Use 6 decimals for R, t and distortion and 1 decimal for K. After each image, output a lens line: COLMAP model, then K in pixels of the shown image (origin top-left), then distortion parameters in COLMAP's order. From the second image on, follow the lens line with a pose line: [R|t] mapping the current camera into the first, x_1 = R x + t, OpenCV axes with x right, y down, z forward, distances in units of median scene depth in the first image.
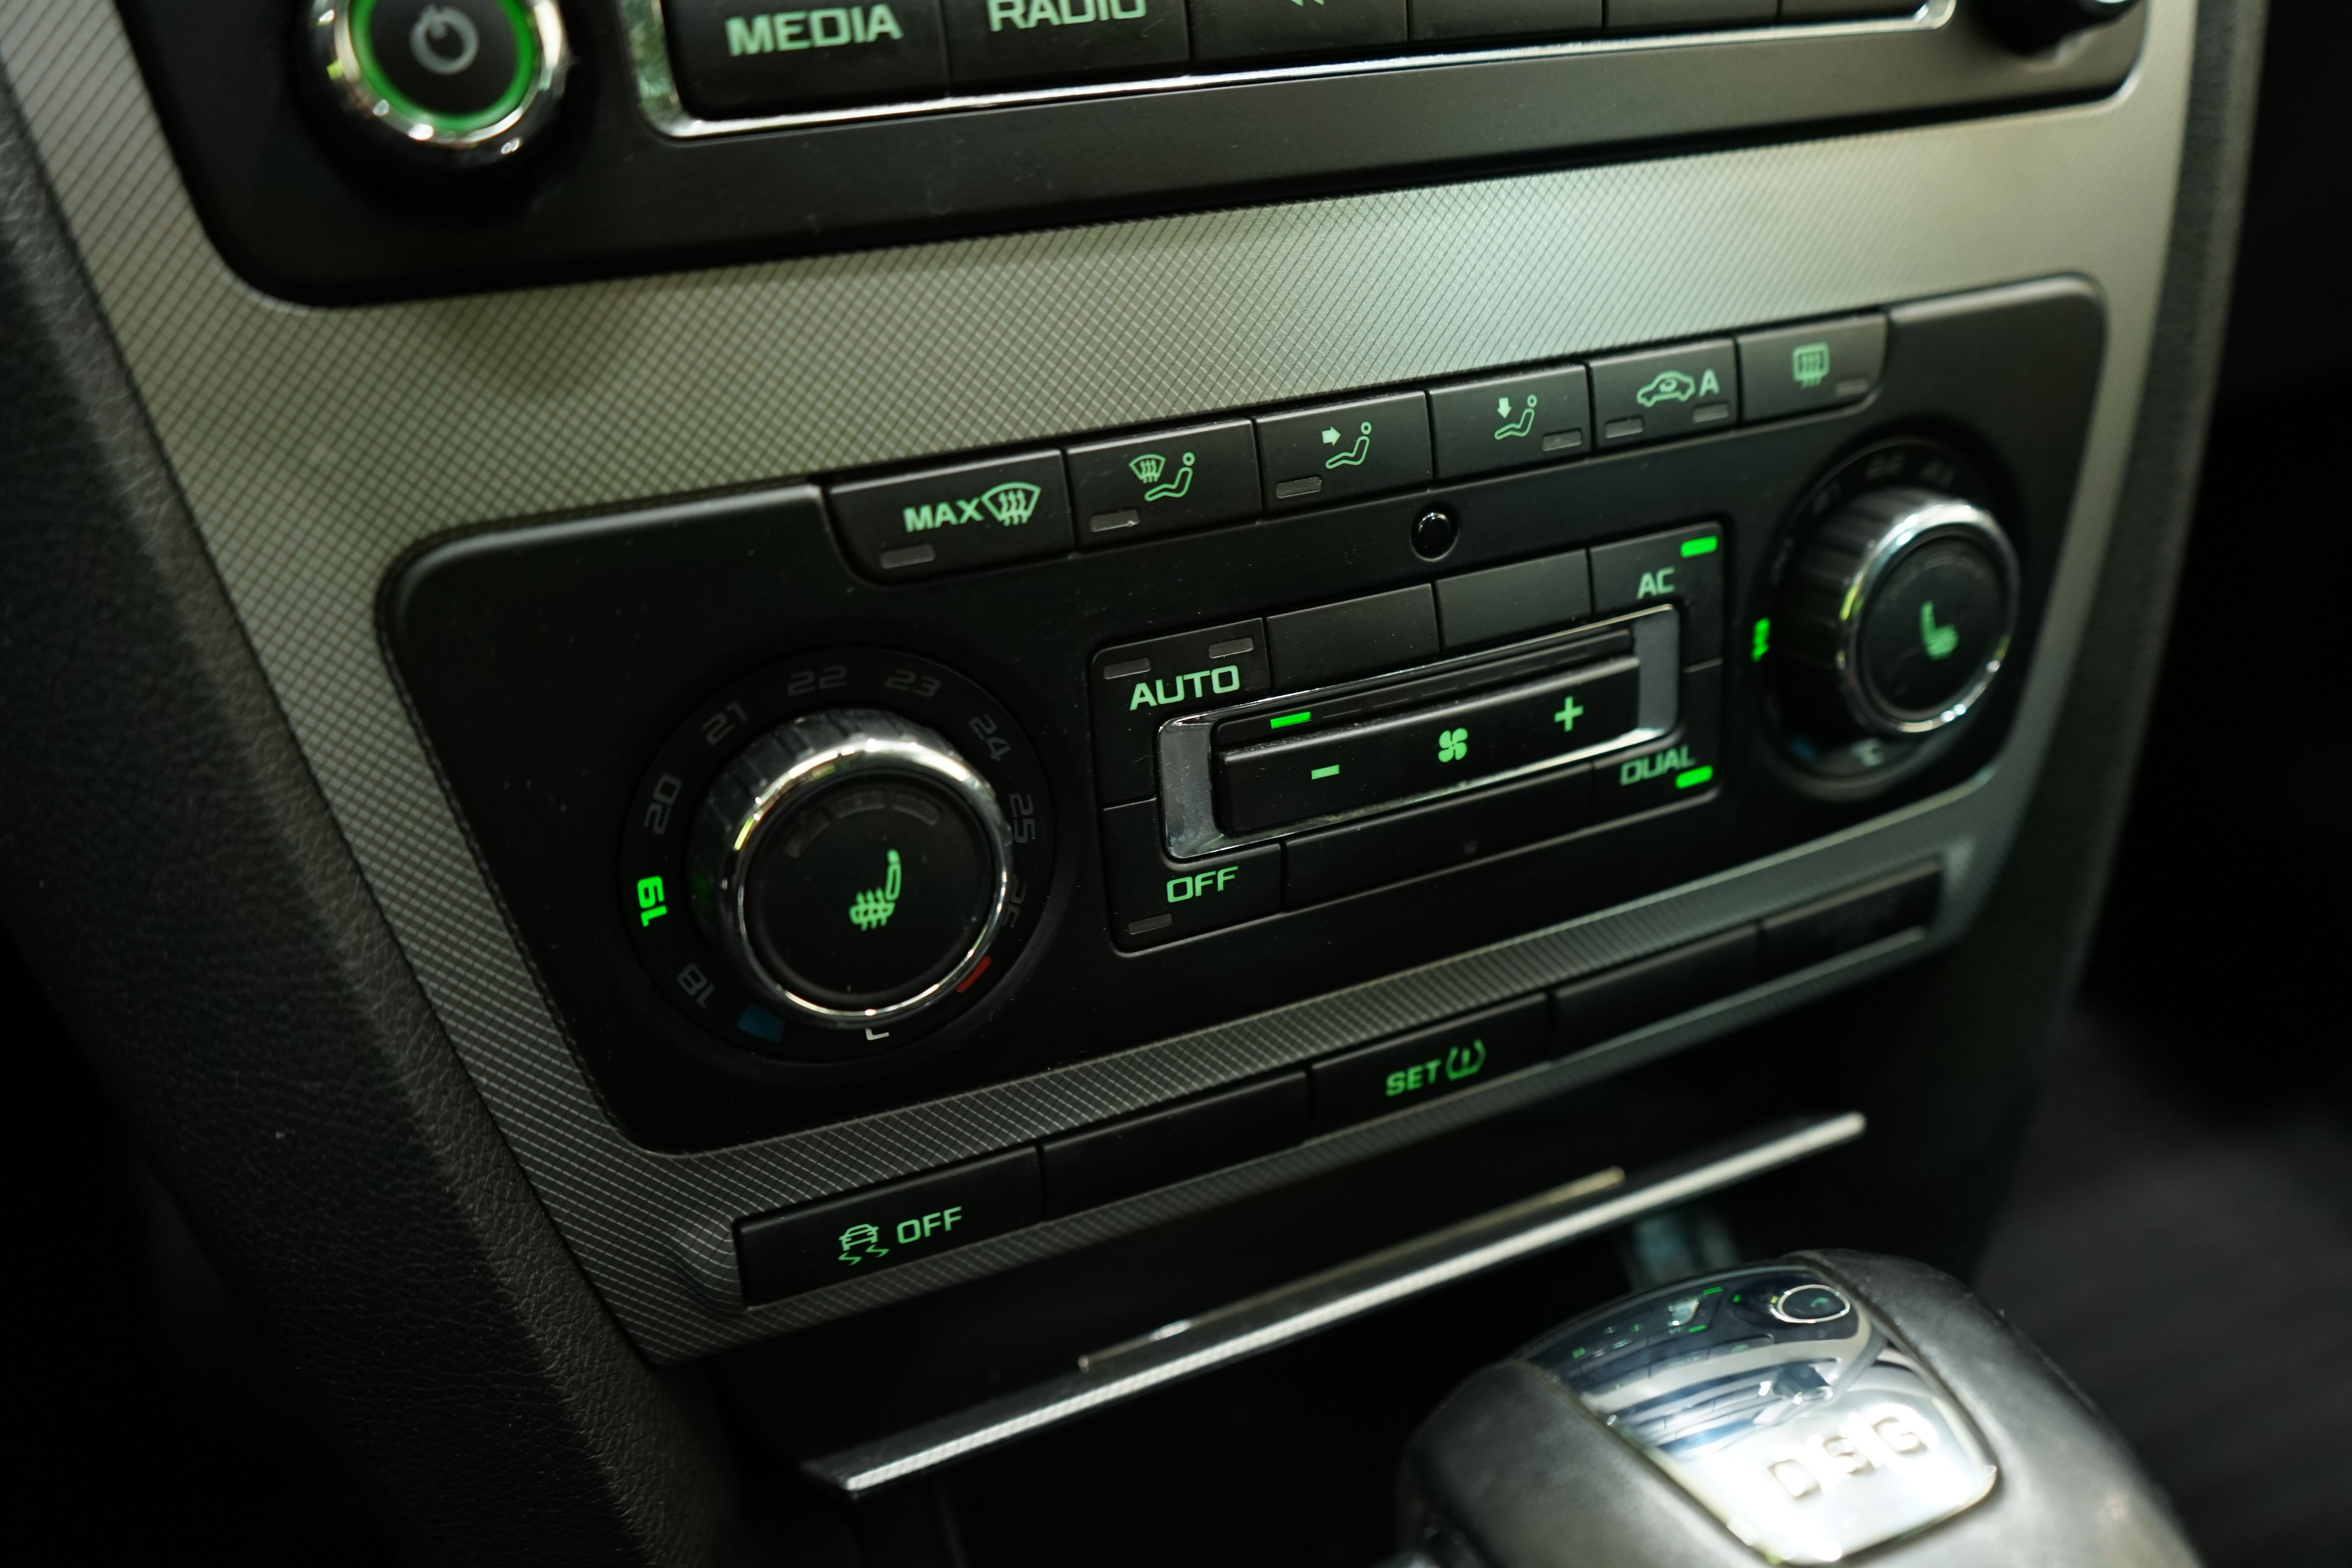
lens RADIAL K [[1871.7, 0, 1187.4], [0, 1871.7, 768.7], [0, 0, 1]] dist [-0.015001, 0.005605]
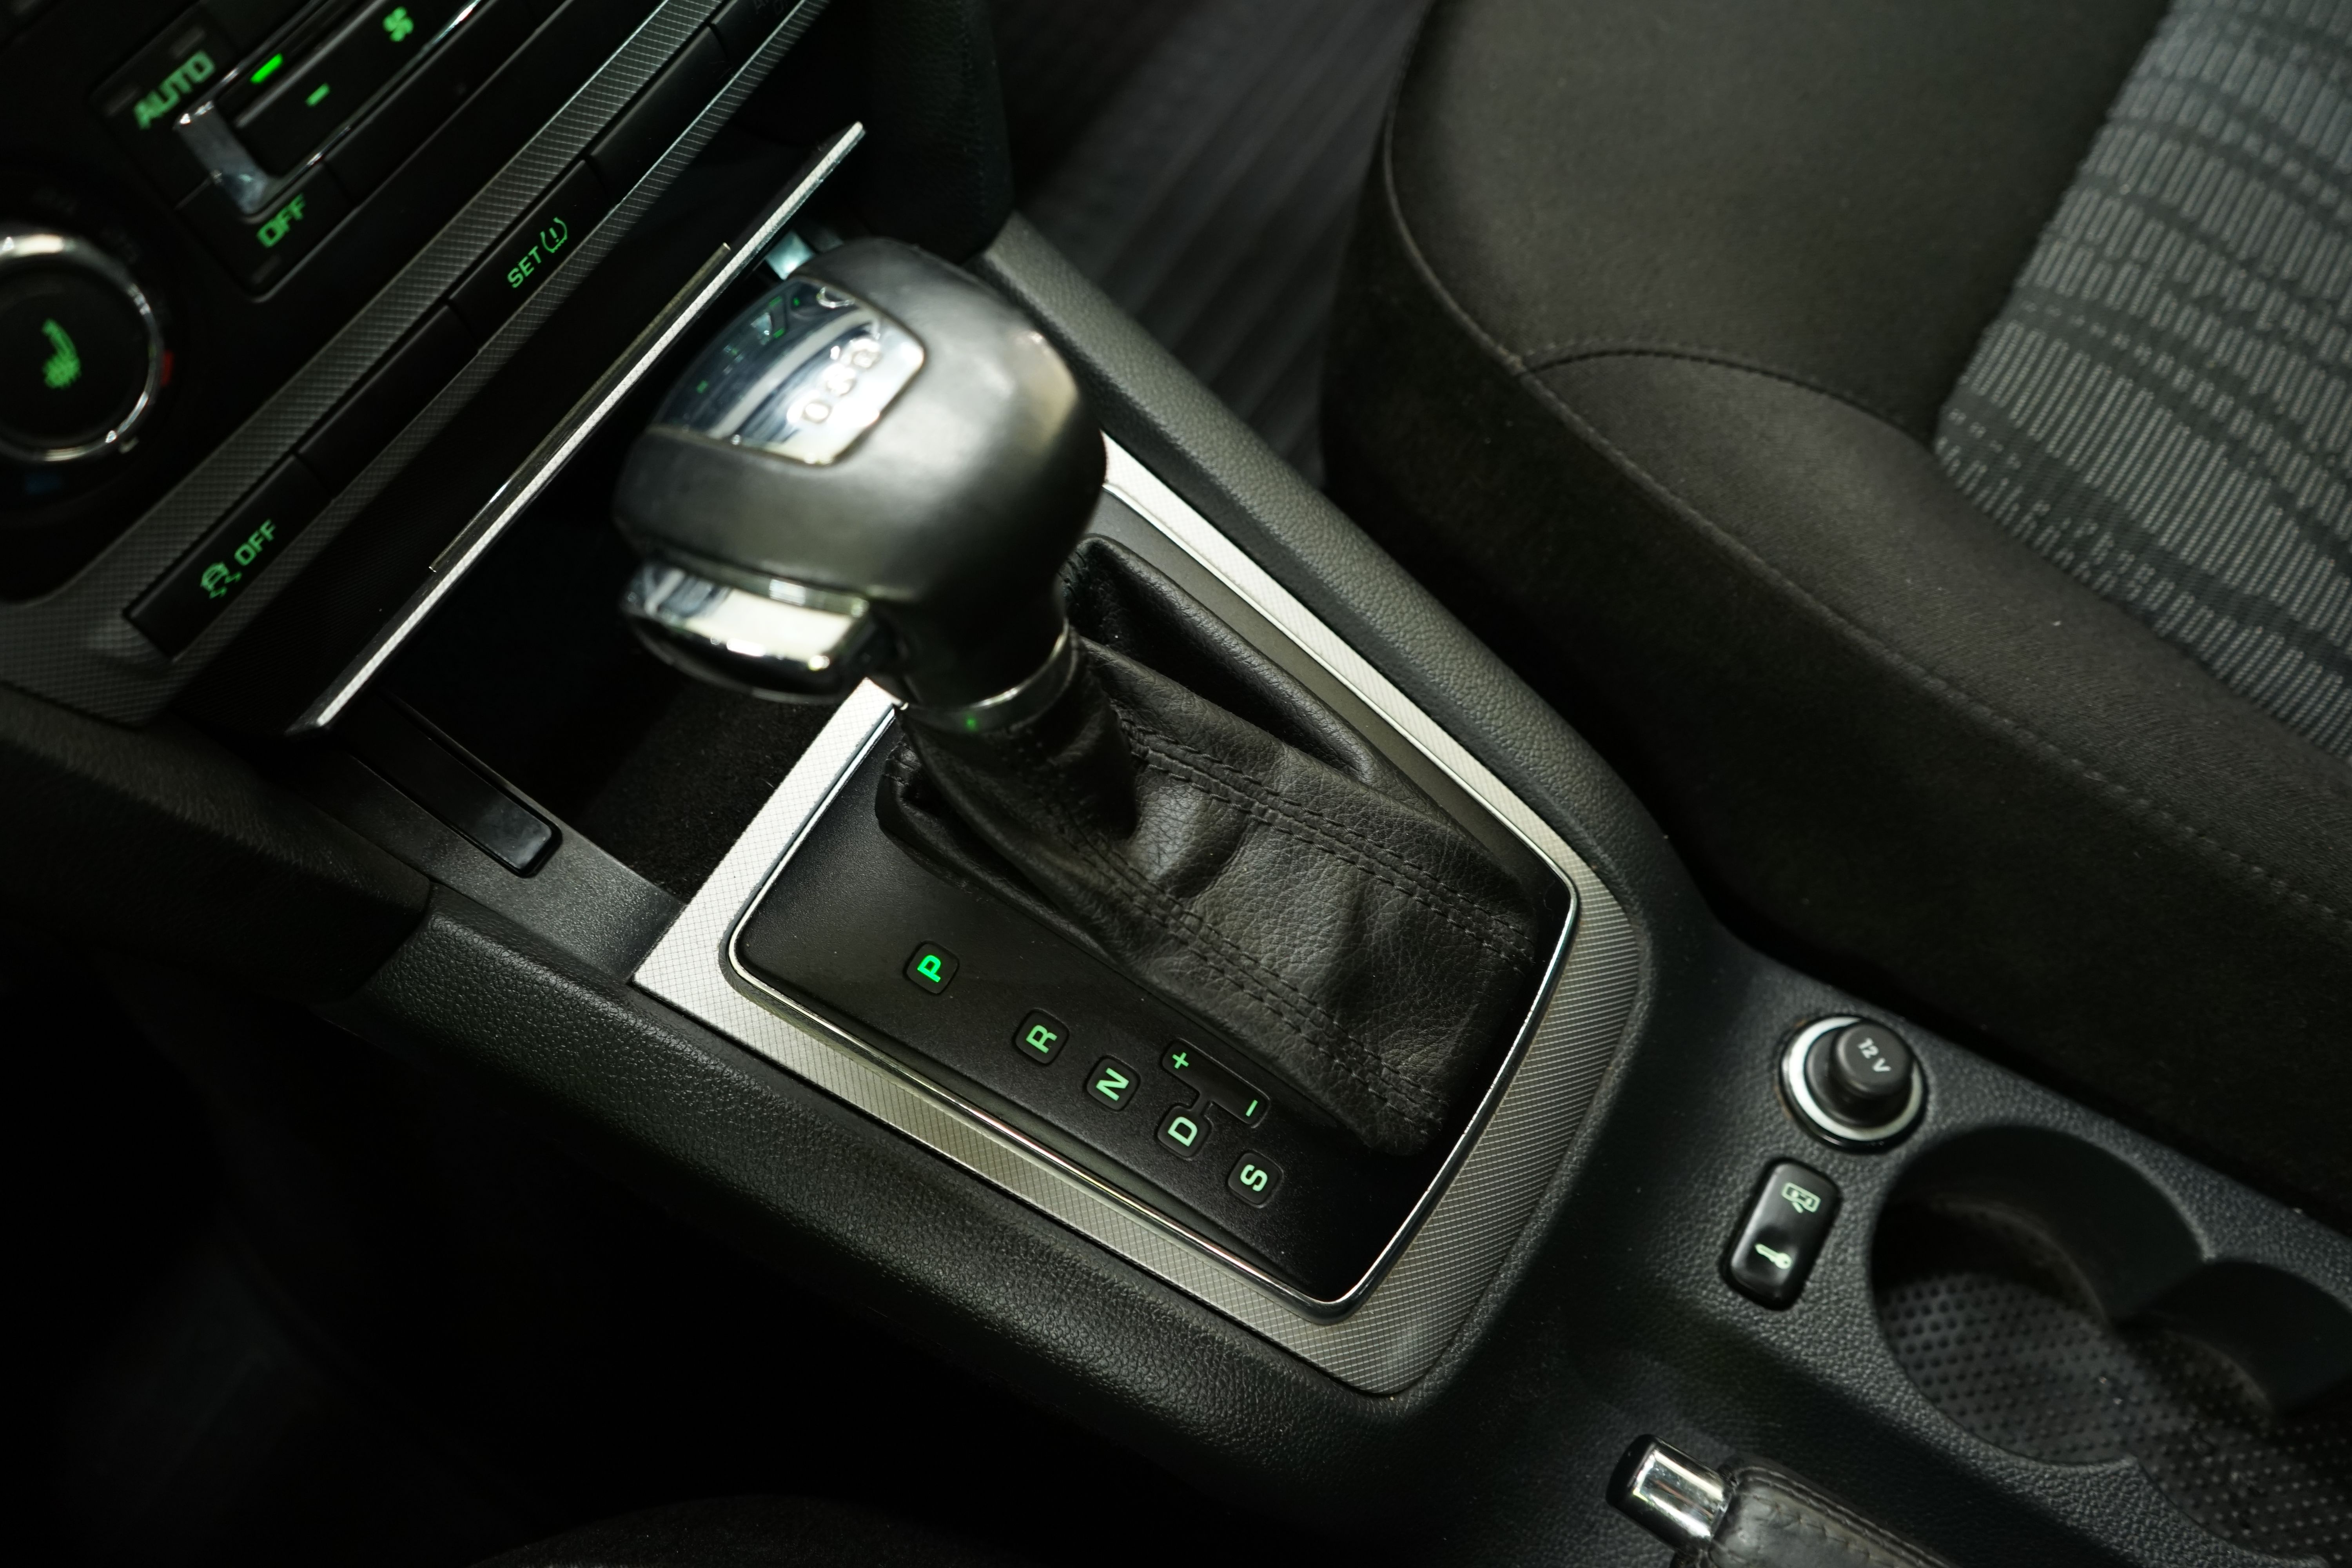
lens RADIAL K [[1871.7, 0, 1189.7], [0, 1871.7, 788.5], [0, 0, 1]] dist [-0.015001, 0.005605]
pose [[0.837187, -0.519678, 0.170445, 0.105657], [0.359328, 0.757591, 0.544921, -0.115241], [-0.412311, -0.394955, 0.820981, -0.461211]]
